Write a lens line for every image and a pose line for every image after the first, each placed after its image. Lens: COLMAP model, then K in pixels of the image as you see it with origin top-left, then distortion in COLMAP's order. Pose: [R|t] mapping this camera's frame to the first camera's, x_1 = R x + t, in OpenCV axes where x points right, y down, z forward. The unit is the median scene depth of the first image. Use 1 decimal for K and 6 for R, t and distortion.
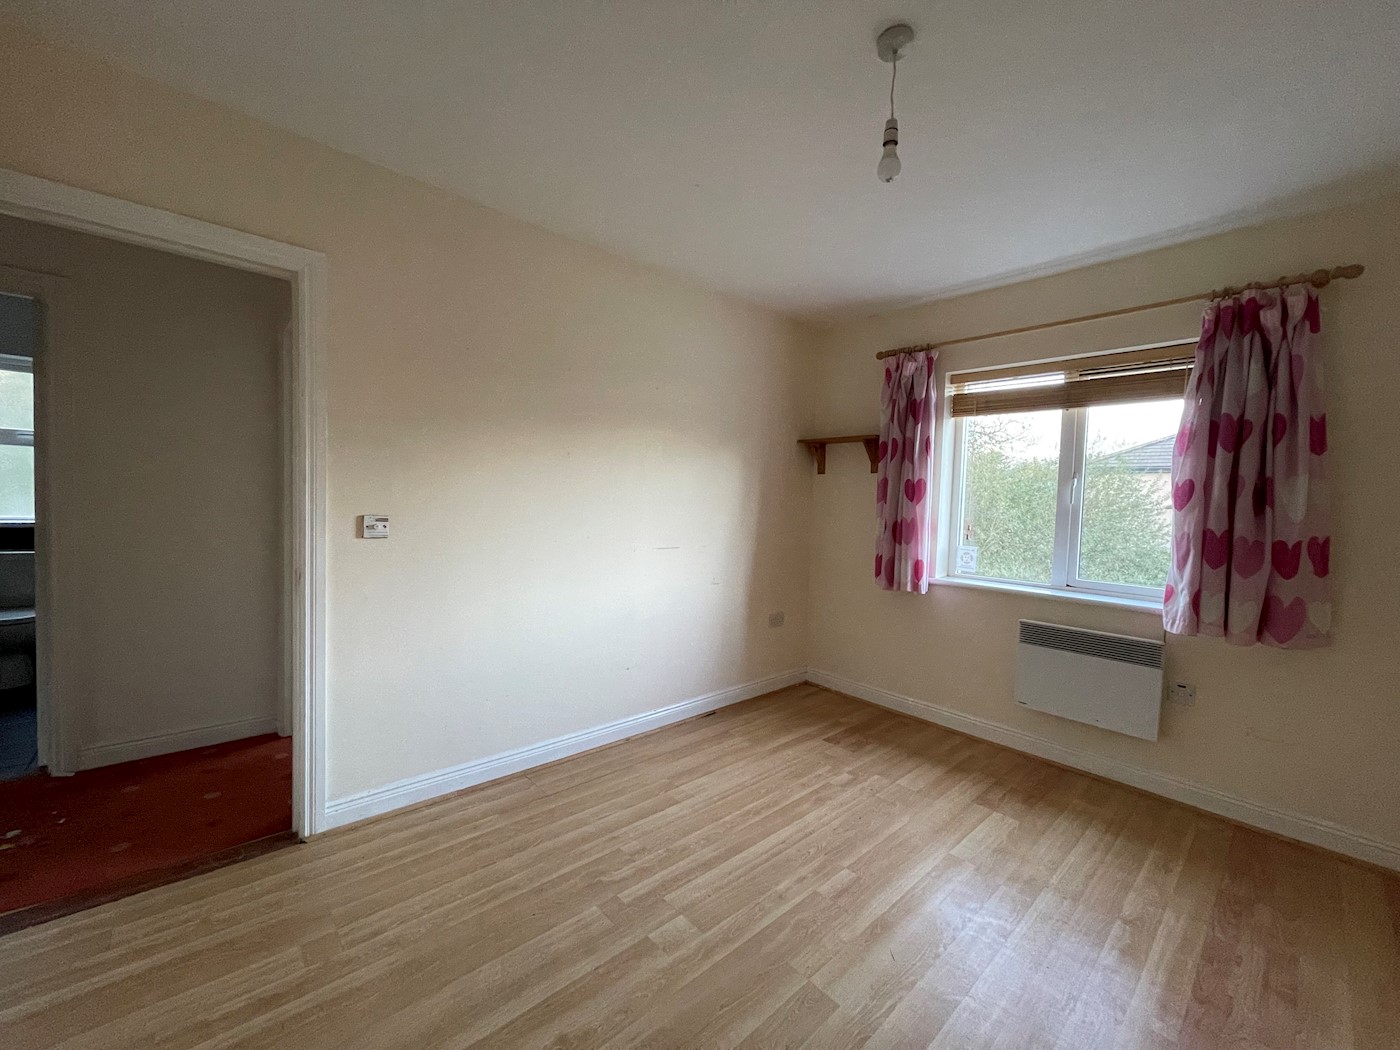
lens RADIAL K [[562.5, 0, 698.5], [0, 562.5, 523.2], [0, 0, 1]] dist [0.000256, -0.000069]
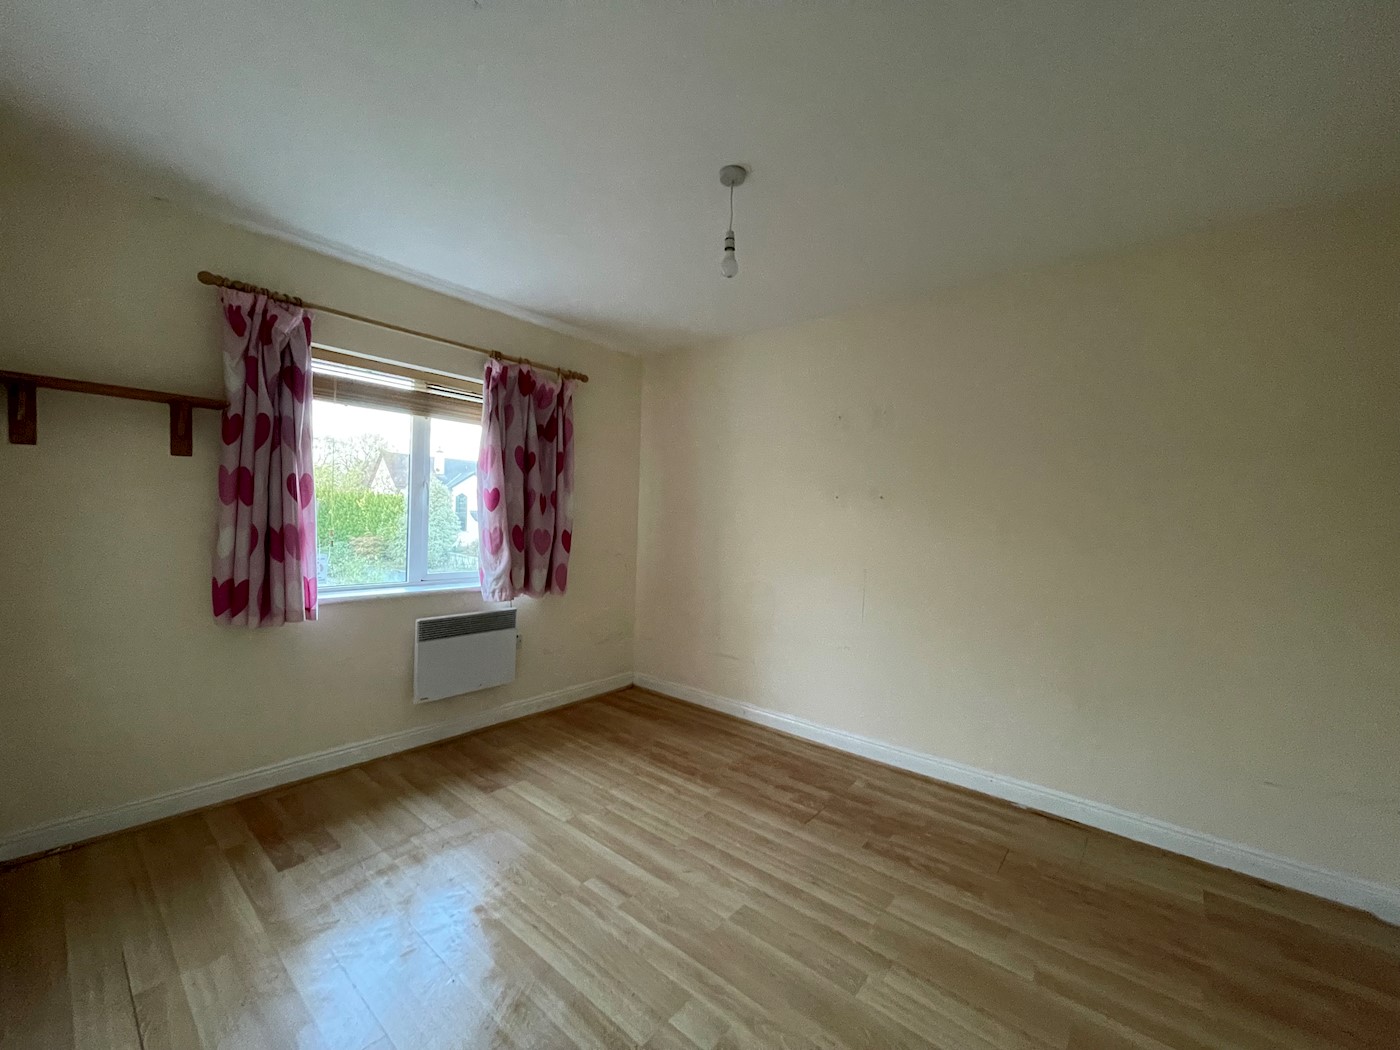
lens RADIAL K [[562.5, 0, 698.5], [0, 562.5, 523.2], [0, 0, 1]] dist [0.000256, -0.000069]
pose [[-0.130164, -0.046429, 0.990405, -0.501937], [0.007545, 0.998828, 0.047816, -0.048828], [-0.991464, 0.013696, -0.129661, 0.636682]]
